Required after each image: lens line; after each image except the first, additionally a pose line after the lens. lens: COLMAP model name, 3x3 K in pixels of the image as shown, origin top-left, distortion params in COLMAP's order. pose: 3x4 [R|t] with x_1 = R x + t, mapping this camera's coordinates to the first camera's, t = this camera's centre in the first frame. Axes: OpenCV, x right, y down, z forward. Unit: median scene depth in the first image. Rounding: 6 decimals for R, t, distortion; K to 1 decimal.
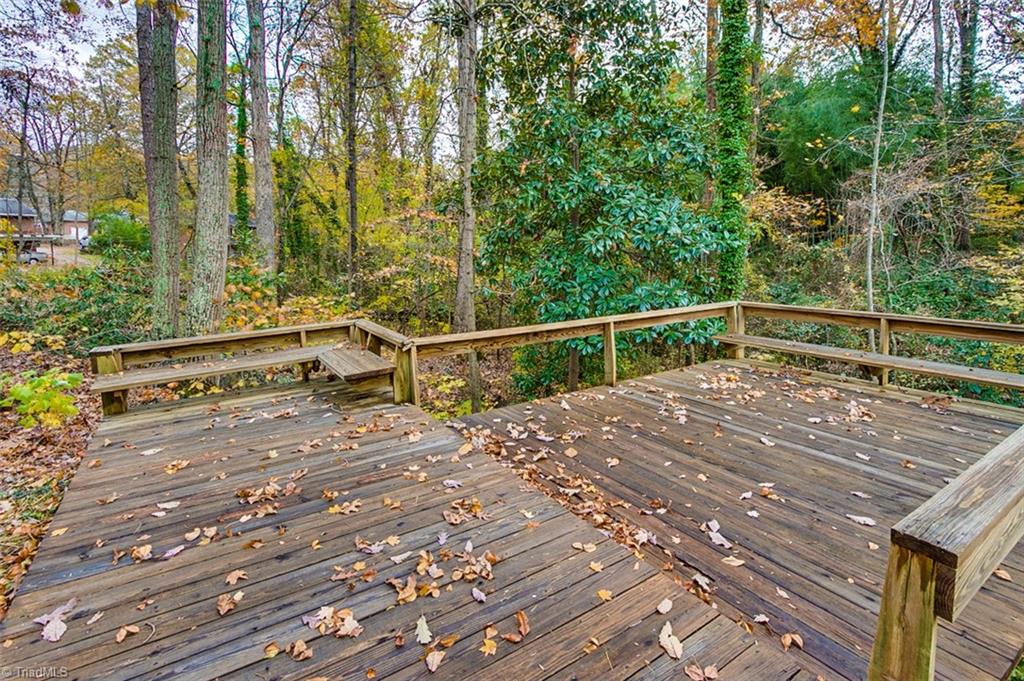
lens RADIAL K [[486.1, 0, 511.8], [0, 486.1, 296.3], [0, 0, 1]] dist [-0.001810, -0.000059]
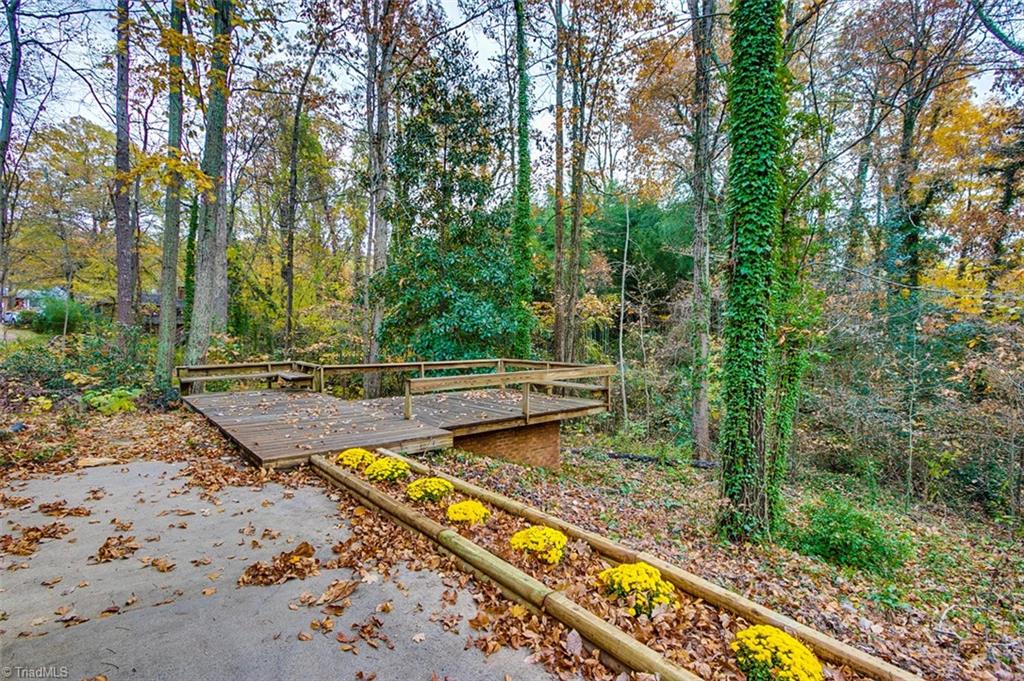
lens RADIAL K [[476.3, 0, 512.0], [0, 476.3, 340.5], [0, 0, 1]] dist [0.000966, 0.000174]
pose [[0.990625, 0.019045, 0.135278, 0.189993], [-0.007549, 0.996353, -0.084992, 0.076483], [-0.136404, 0.083174, 0.987156, -0.681529]]
